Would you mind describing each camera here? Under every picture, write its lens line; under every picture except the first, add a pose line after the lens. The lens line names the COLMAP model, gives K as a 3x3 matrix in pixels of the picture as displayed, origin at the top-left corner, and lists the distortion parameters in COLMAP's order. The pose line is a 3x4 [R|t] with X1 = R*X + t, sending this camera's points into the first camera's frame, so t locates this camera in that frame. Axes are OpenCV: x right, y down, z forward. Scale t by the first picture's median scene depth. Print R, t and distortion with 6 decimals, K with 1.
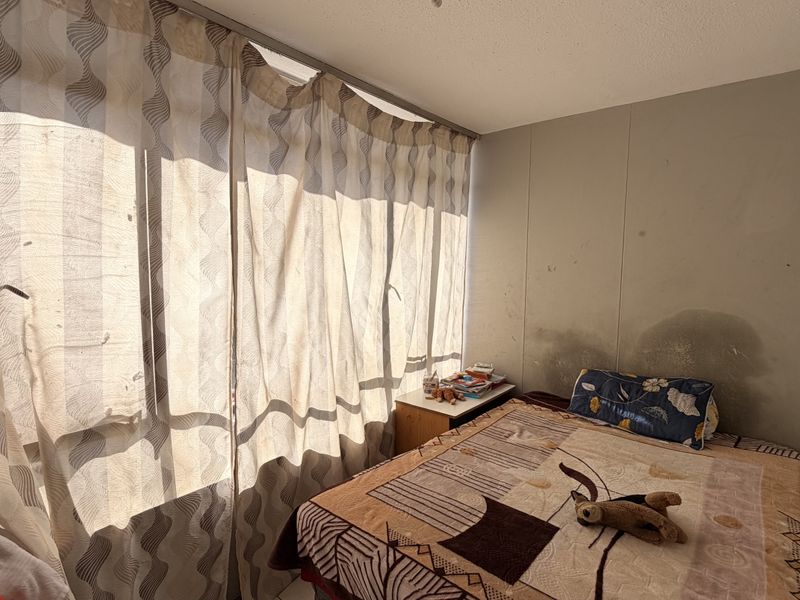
lens RADIAL K [[424.2, 0, 398.2], [0, 424.2, 301.5], [0, 0, 1]] dist [-0.000740, -0.000151]
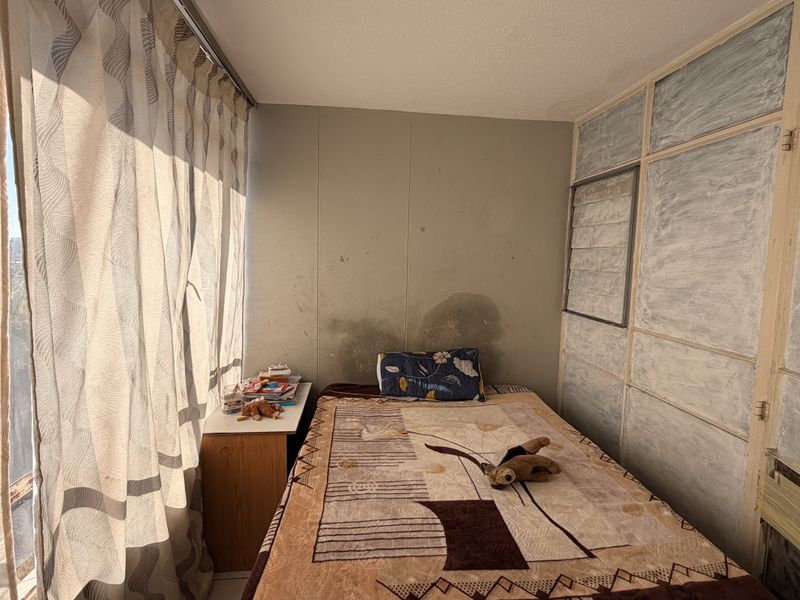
lens RADIAL K [[424.2, 0, 398.2], [0, 424.2, 301.5], [0, 0, 1]] dist [-0.000740, -0.000151]
pose [[0.695656, -0.065249, 0.715406, -0.317843], [0.048297, 0.997861, 0.044047, -0.018345], [-0.716750, 0.003910, 0.697320, 0.251662]]
